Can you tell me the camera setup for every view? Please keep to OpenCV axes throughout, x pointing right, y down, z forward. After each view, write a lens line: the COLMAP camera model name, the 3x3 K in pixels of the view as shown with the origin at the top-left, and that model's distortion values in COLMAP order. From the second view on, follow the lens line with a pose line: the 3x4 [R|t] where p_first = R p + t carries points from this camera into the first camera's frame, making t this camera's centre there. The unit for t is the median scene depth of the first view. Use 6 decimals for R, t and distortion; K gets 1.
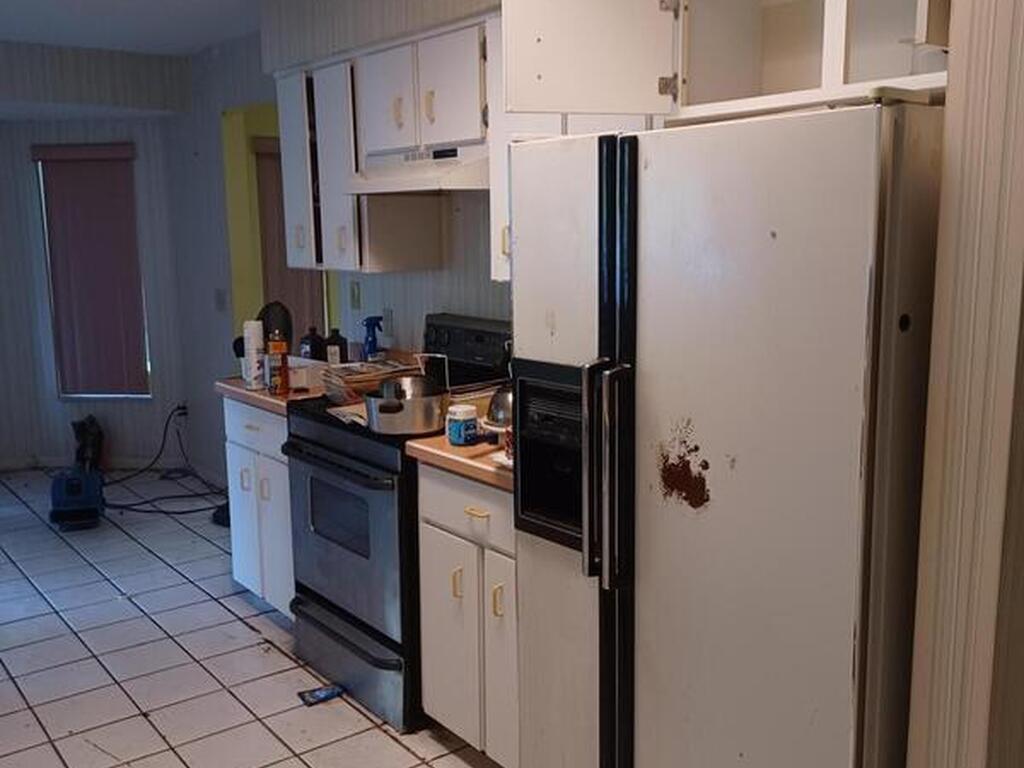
lens RADIAL K [[977.2, 0, 515.7], [0, 977.2, 387.2], [0, 0, 1]] dist [0.124612, -0.218209]
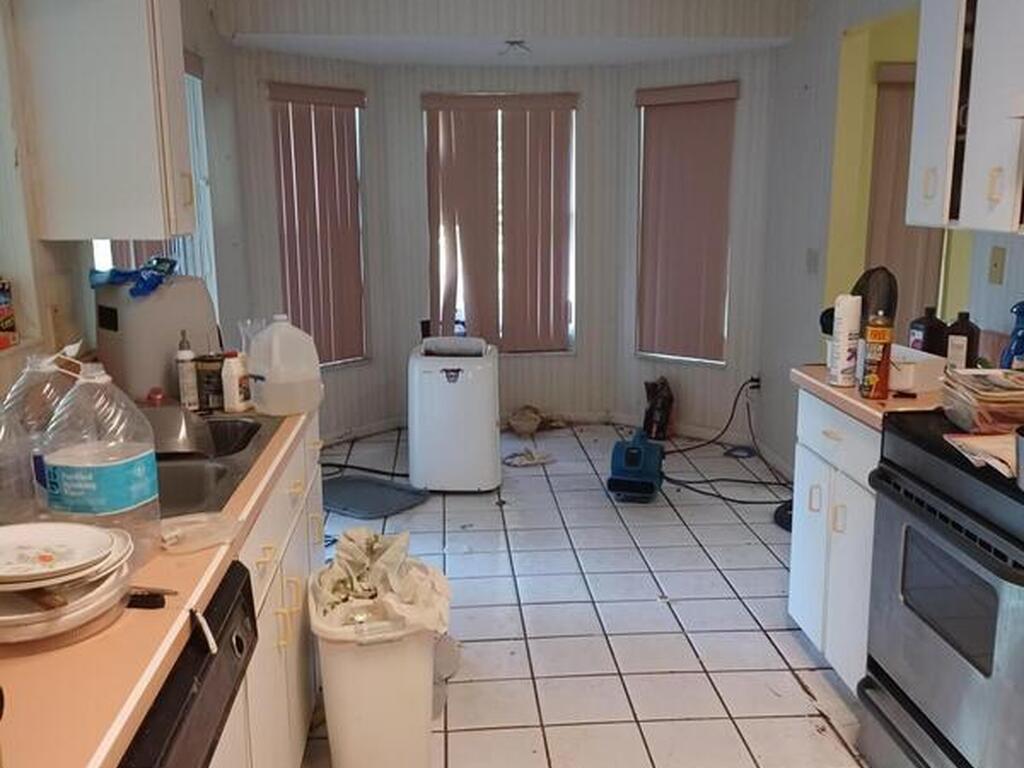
lens RADIAL K [[977.2, 0, 515.7], [0, 977.2, 387.2], [0, 0, 1]] dist [0.124612, -0.218209]
pose [[0.833939, 0.116927, -0.539328, -0.057947], [-0.092186, 0.993080, 0.072757, -0.027061], [0.544103, -0.010956, 0.838947, 0.206734]]
